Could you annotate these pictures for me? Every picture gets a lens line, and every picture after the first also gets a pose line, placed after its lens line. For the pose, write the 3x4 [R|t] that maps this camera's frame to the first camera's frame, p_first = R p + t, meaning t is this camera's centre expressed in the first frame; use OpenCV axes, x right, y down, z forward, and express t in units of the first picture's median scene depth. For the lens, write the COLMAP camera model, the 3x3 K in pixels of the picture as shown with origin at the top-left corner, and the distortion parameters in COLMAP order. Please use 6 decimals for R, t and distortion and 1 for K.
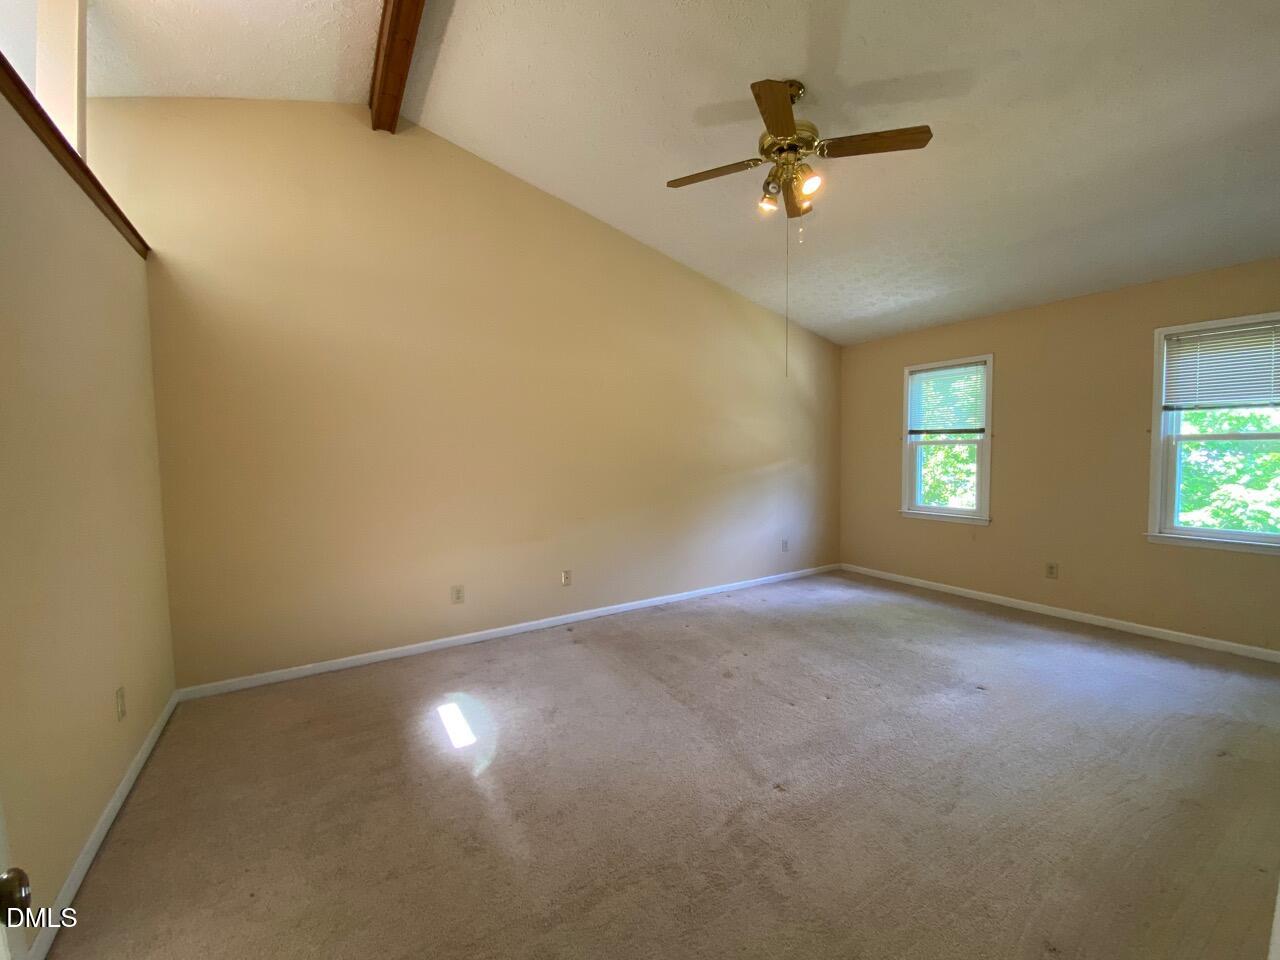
lens RADIAL K [[521.0, 0, 643.1], [0, 521.0, 480.8], [0, 0, 1]] dist [0.060121, -0.041669]
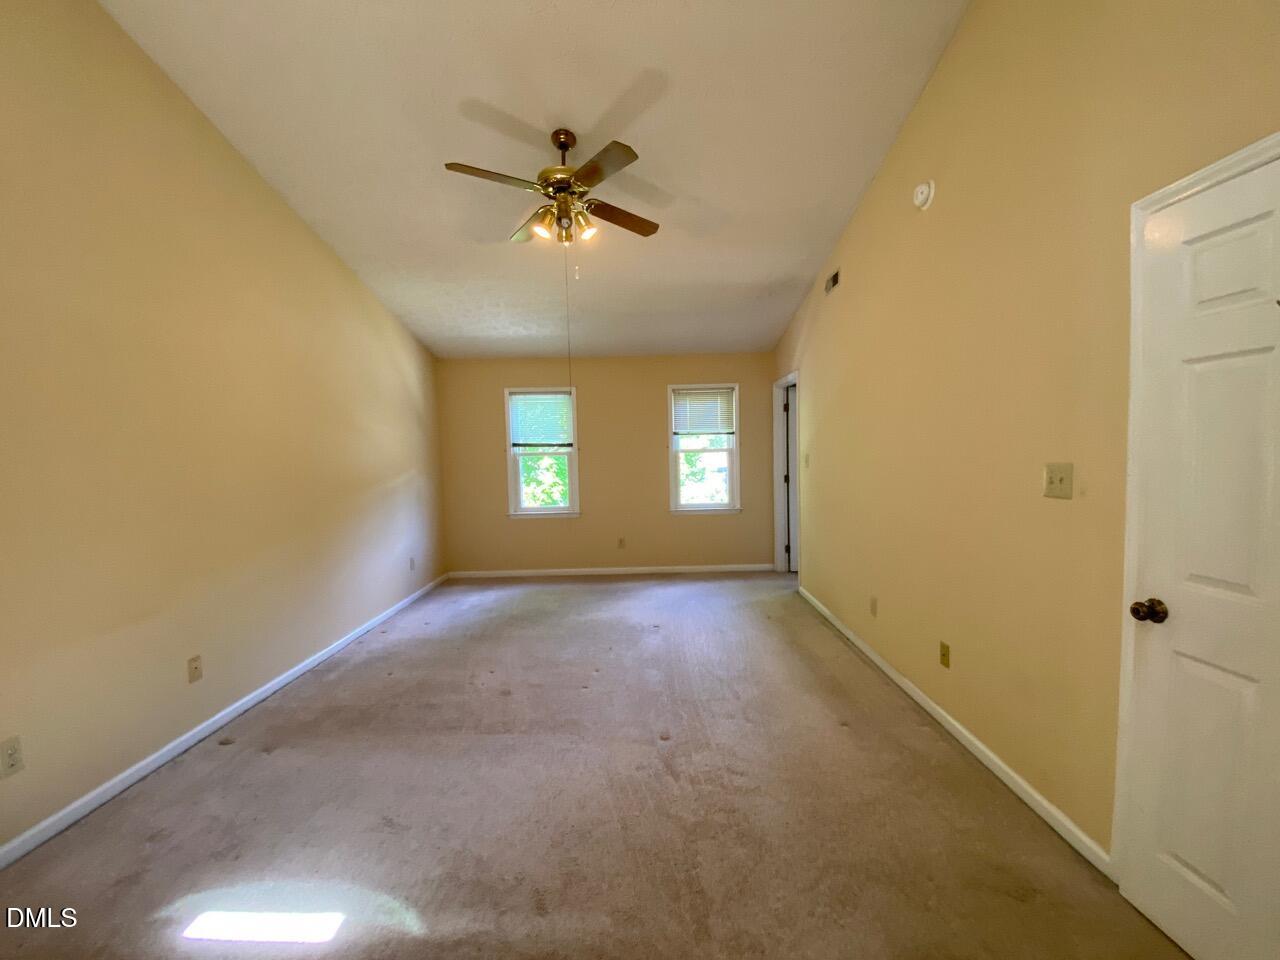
lens RADIAL K [[521.0, 0, 643.1], [0, 521.0, 480.8], [0, 0, 1]] dist [0.060121, -0.041669]
pose [[0.527505, -0.043714, 0.848426, -0.422485], [0.061269, 0.998032, 0.013329, -0.015443], [-0.847340, 0.044951, 0.529146, 0.208191]]
